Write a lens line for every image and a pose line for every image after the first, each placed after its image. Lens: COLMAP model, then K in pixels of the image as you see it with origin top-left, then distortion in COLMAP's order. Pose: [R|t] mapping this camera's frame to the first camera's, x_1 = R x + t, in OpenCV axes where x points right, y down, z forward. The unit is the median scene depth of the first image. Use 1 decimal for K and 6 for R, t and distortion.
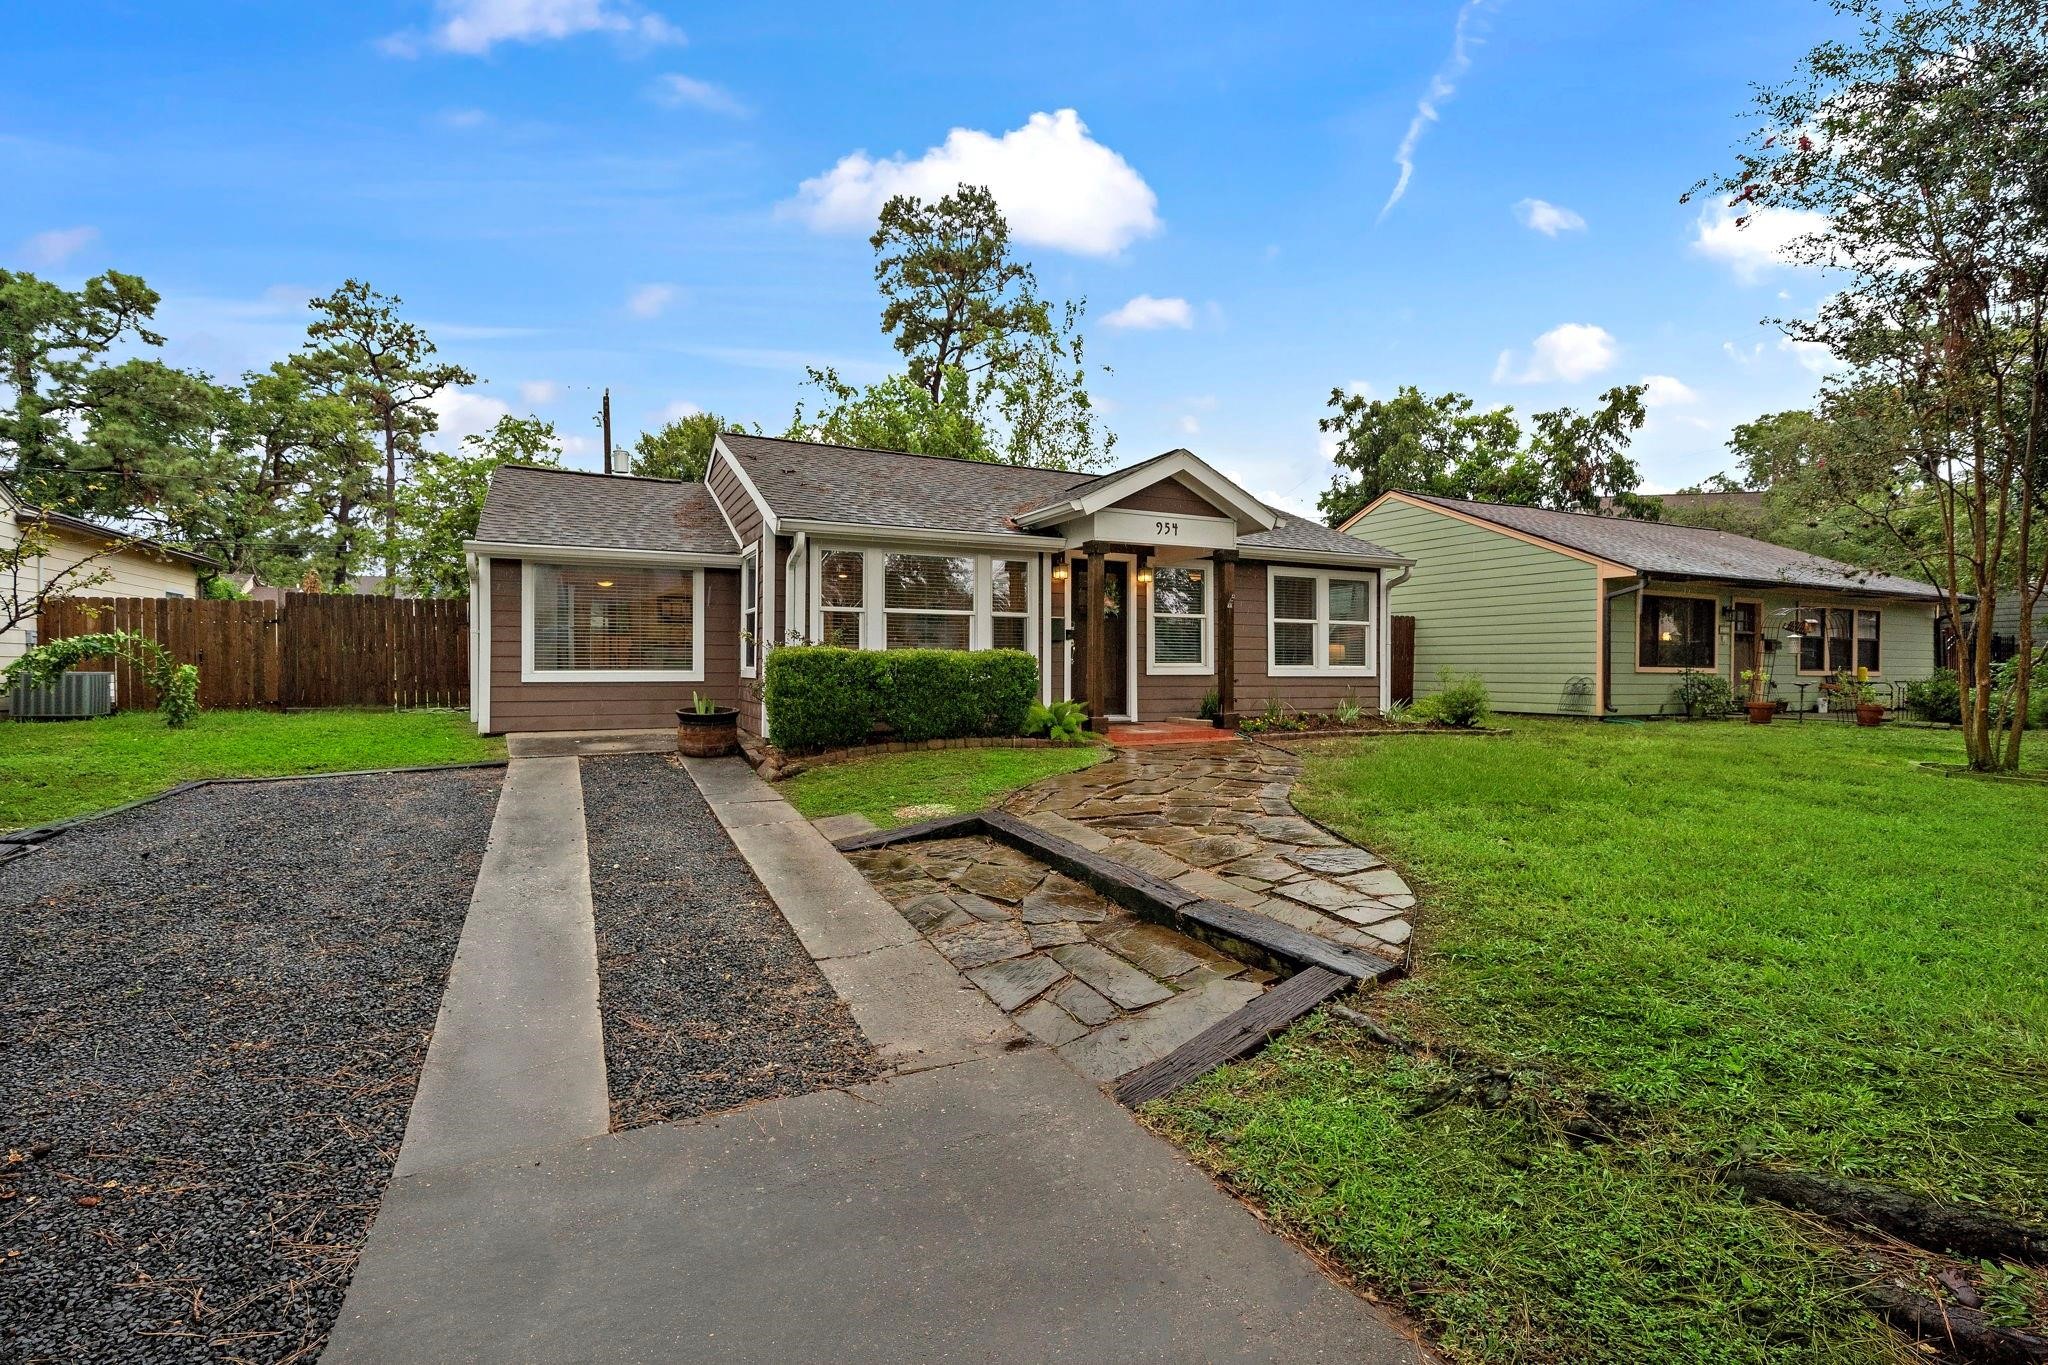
lens RADIAL K [[886.0, 0, 1024.0], [0, 886.0, 682.5], [0, 0, 1]] dist [0.001607, -0.000070]
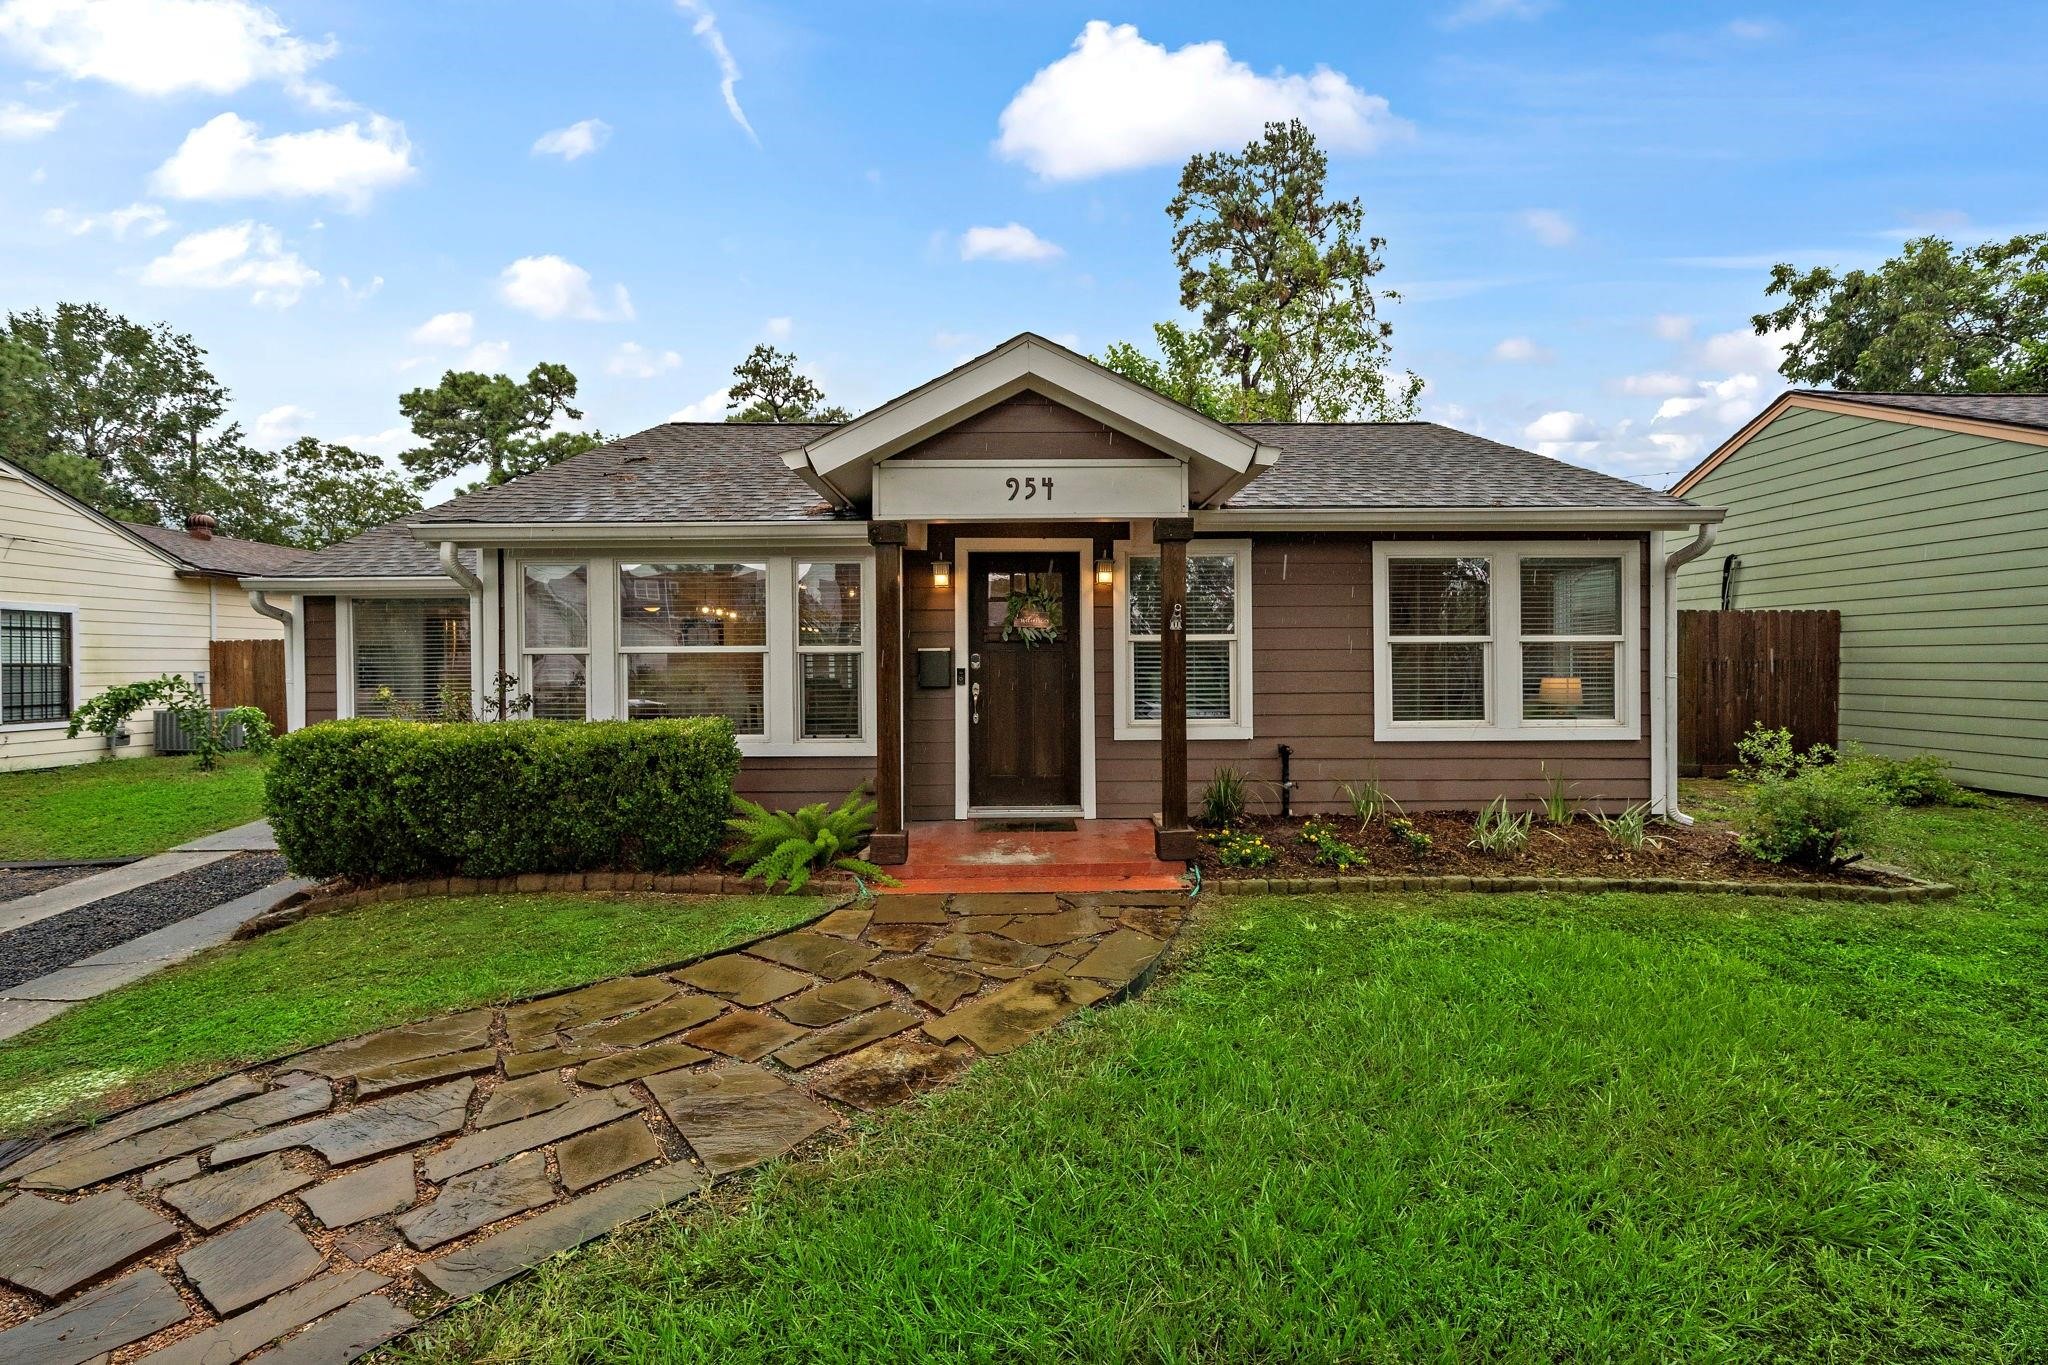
lens RADIAL K [[886.0, 0, 1024.0], [0, 886.0, 682.5], [0, 0, 1]] dist [0.001607, -0.000070]
pose [[0.909611, -0.000038, -0.415461, 0.111031], [0.001221, 0.999996, 0.002584, -0.016389], [0.415459, -0.002858, 0.909607, 0.146527]]
